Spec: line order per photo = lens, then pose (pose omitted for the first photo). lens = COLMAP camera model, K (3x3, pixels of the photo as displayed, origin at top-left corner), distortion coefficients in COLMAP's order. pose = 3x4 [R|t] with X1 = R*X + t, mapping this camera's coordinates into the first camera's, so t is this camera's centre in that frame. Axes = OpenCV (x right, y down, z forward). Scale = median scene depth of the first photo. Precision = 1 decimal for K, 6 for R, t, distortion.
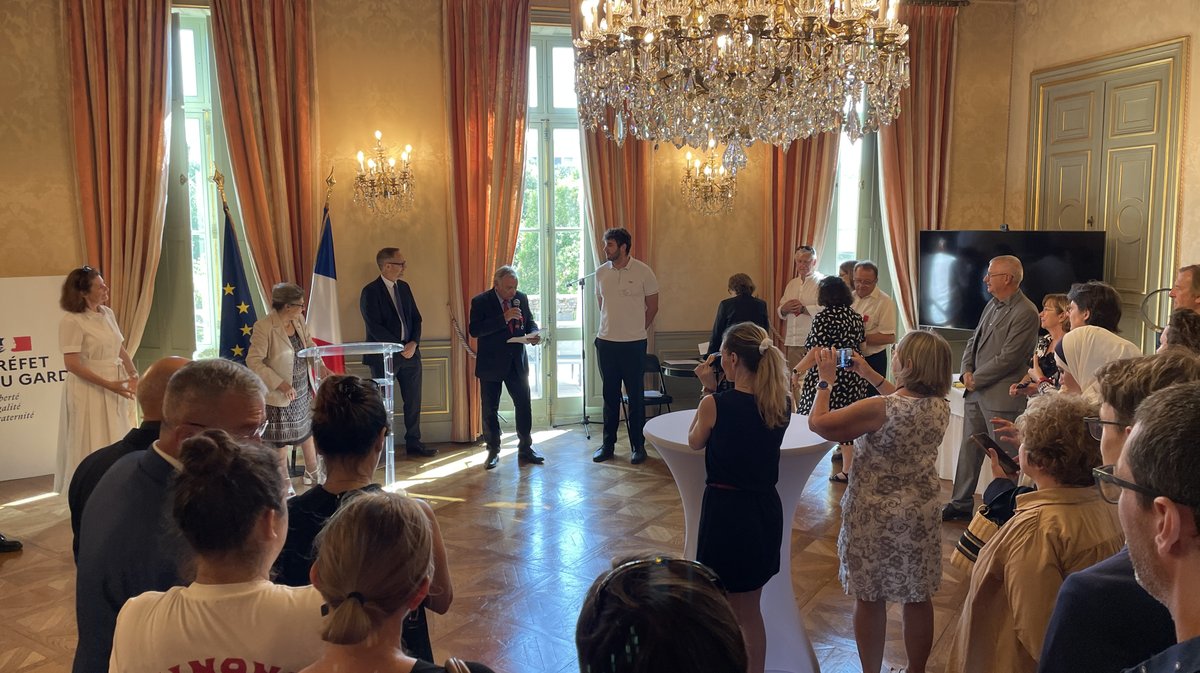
lens RADIAL K [[878.7, 0, 609.3], [0, 878.7, 326.4], [0, 0, 1]] dist [0.074177, -0.102787]
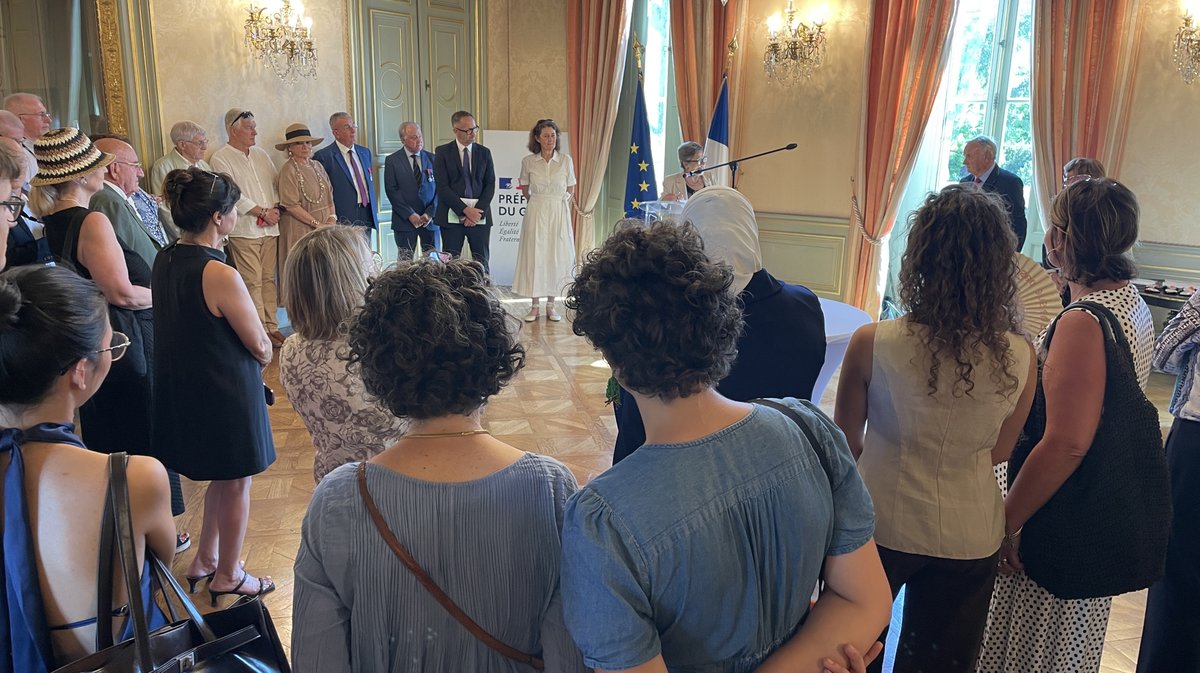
lens RADIAL K [[878.7, 0, 606.7], [0, 878.7, 335.1], [0, 0, 1]] dist [0.074177, -0.102787]
pose [[0.709608, 0.194014, -0.677359, 0.319358], [-0.105072, 0.979731, 0.170547, 0.003555], [0.696719, -0.049850, 0.715610, 0.142155]]
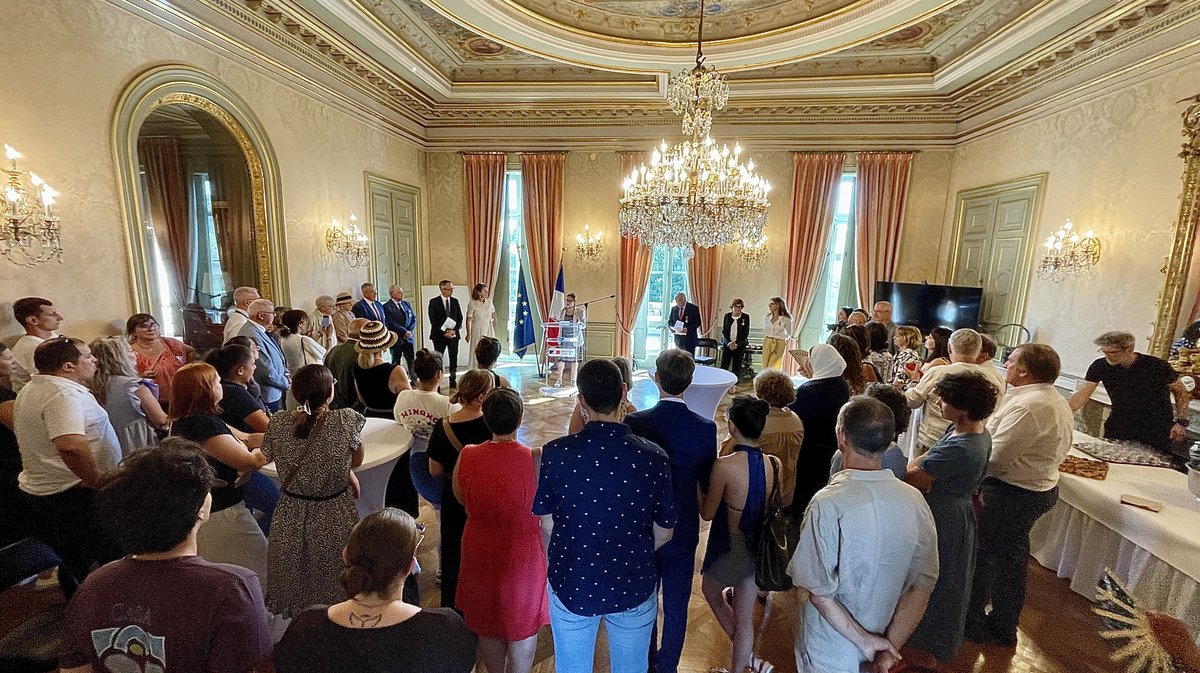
lens RADIAL K [[478.3, 0, 592.3], [0, 478.3, 344.3], [0, 0, 1]] dist [-0.016469, -0.000817]
pose [[0.941268, 0.085704, -0.326602, 0.155069], [-0.066149, 0.995313, 0.070540, -0.013379], [0.331117, -0.044793, 0.942526, -0.110722]]
